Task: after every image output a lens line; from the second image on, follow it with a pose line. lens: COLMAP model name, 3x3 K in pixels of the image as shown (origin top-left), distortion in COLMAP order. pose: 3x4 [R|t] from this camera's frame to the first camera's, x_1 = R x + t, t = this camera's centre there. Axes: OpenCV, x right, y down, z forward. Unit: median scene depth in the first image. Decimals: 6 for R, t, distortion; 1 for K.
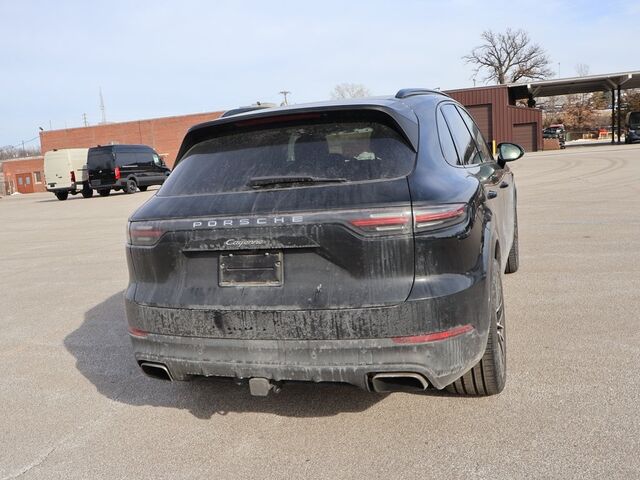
lens RADIAL K [[618.2, 0, 319.2], [0, 618.2, 262.9], [0, 0, 1]] dist [-0.016498, 0.000000]
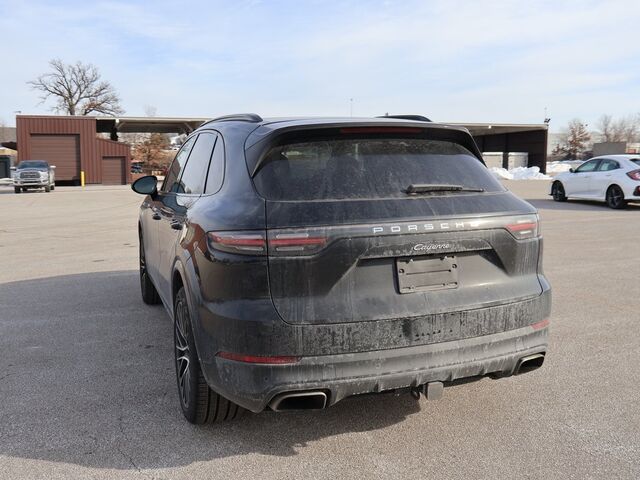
lens RADIAL K [[618.2, 0, 320.7], [0, 618.2, 242.3], [0, 0, 1]] dist [-0.016498, 0.000000]
pose [[0.751366, -0.010772, 0.659797, -0.892302], [0.069140, 0.995648, -0.062480, 0.009688], [-0.656253, 0.092564, 0.748842, 0.347533]]
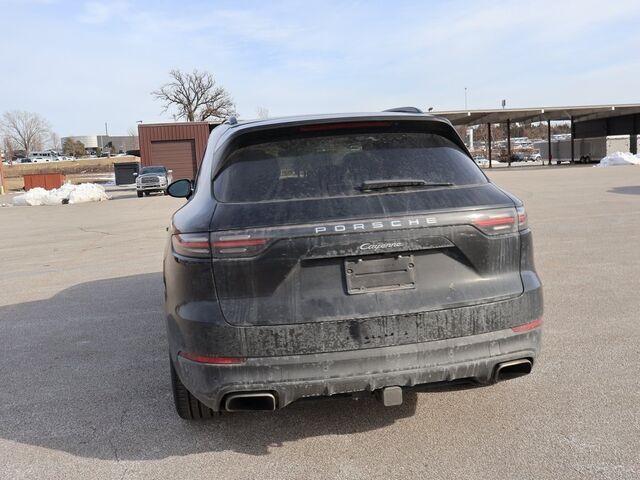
lens RADIAL K [[618.2, 0, 311.9], [0, 618.2, 239.6], [0, 0, 1]] dist [-0.016498, 0.000000]
pose [[0.873218, -0.029270, 0.486450, -0.662181], [0.074554, 0.994468, -0.073992, 0.020028], [-0.481594, 0.100878, 0.870570, 0.198986]]
